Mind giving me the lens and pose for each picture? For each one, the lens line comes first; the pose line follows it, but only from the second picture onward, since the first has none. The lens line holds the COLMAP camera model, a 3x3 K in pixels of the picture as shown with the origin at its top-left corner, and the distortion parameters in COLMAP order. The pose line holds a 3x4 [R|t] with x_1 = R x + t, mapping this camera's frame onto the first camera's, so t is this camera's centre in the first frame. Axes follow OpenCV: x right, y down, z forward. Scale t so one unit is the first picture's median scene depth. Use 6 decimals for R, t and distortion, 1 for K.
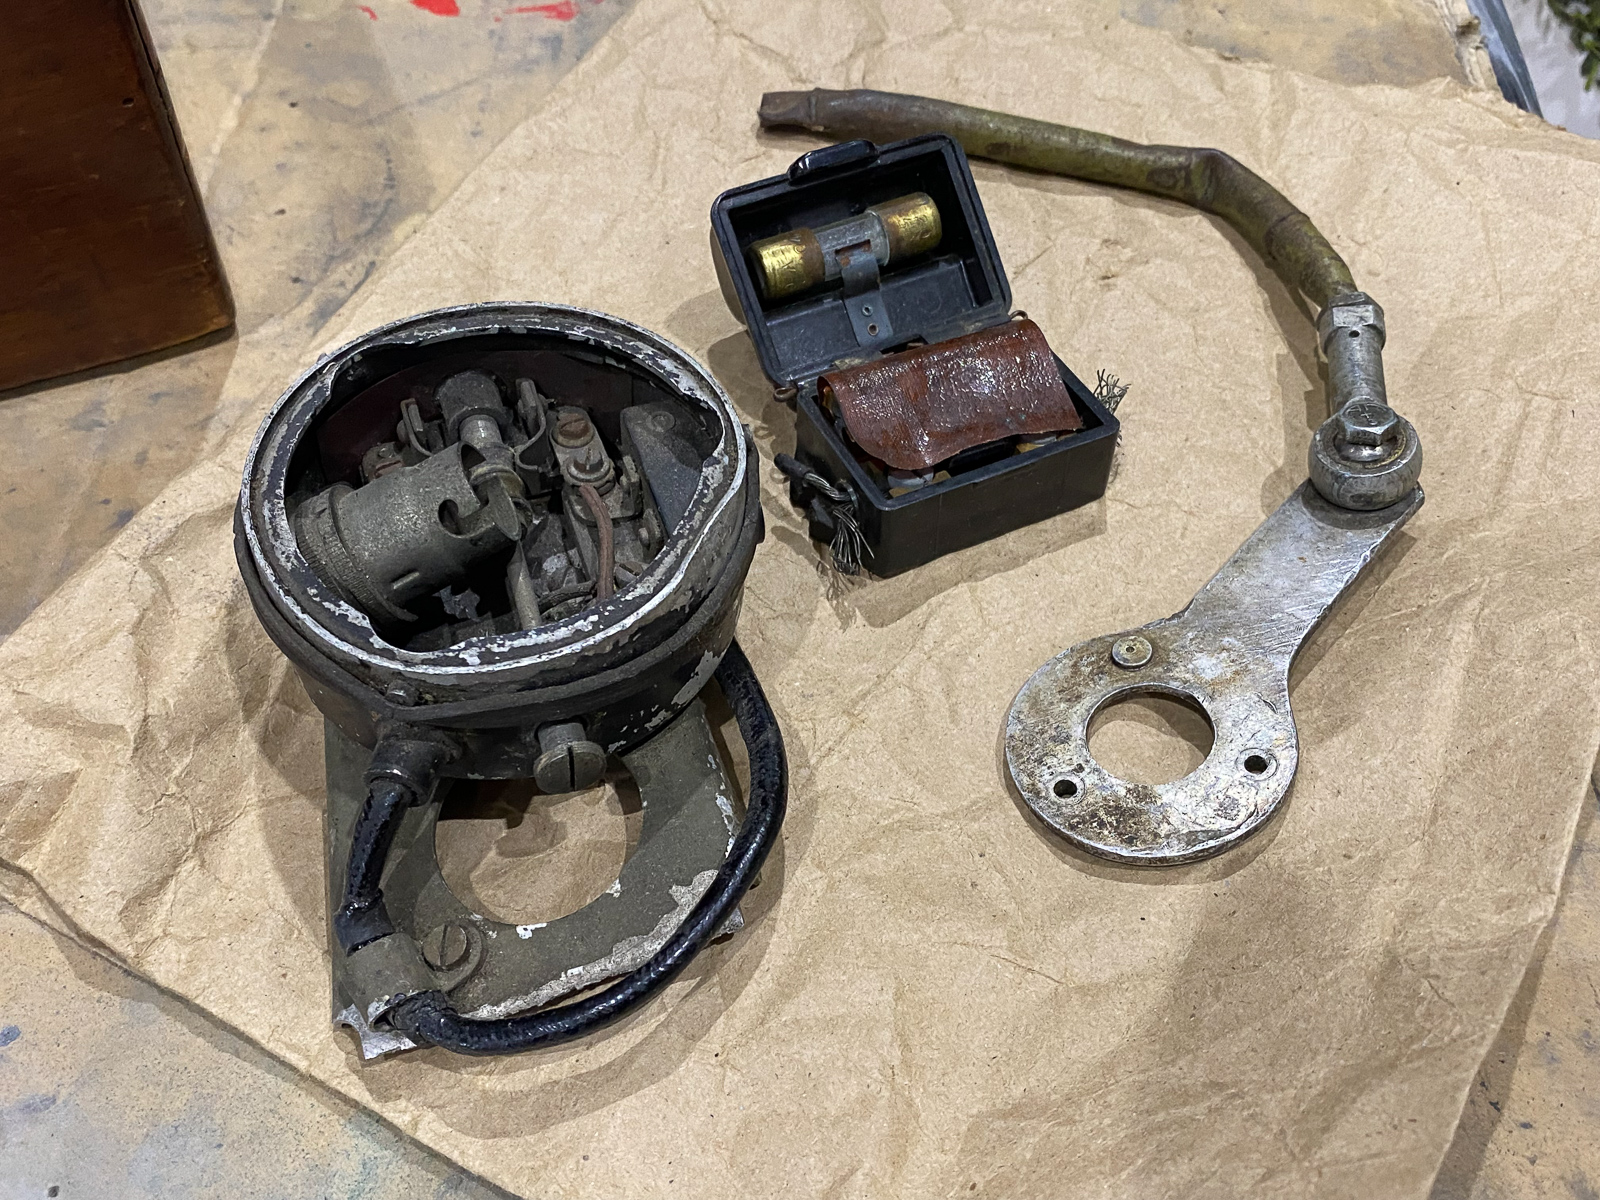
lens RADIAL K [[1622.2, 0, 800.0], [0, 1622.2, 600.0], [0, 0, 1]] dist [0.078023, -0.211910]
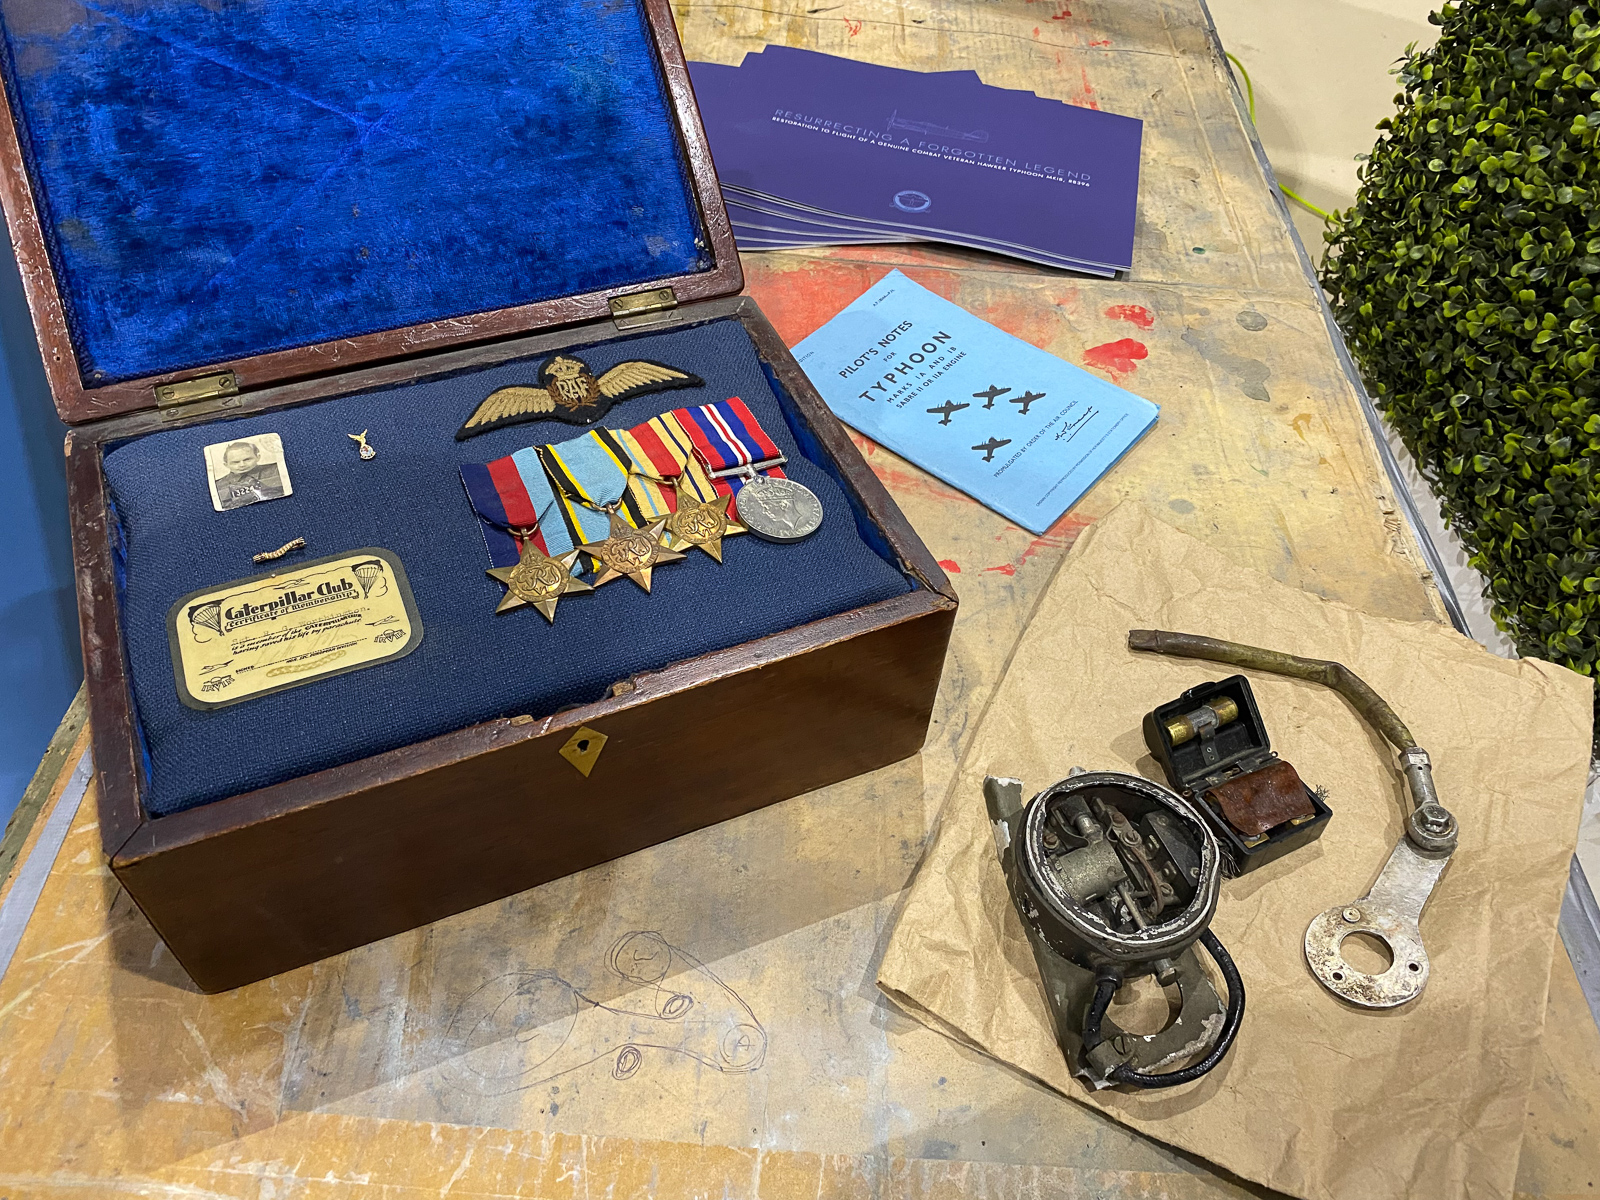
lens RADIAL K [[1201.5, 0, 836.1], [0, 1201.5, 626.0], [0, 0, 1]] dist [0.013025, -0.004559]
pose [[0.999000, 0.009759, 0.043641, -0.680699], [-0.006994, 0.997983, -0.063088, -0.293740], [-0.044168, 0.062720, 0.997053, -0.832621]]
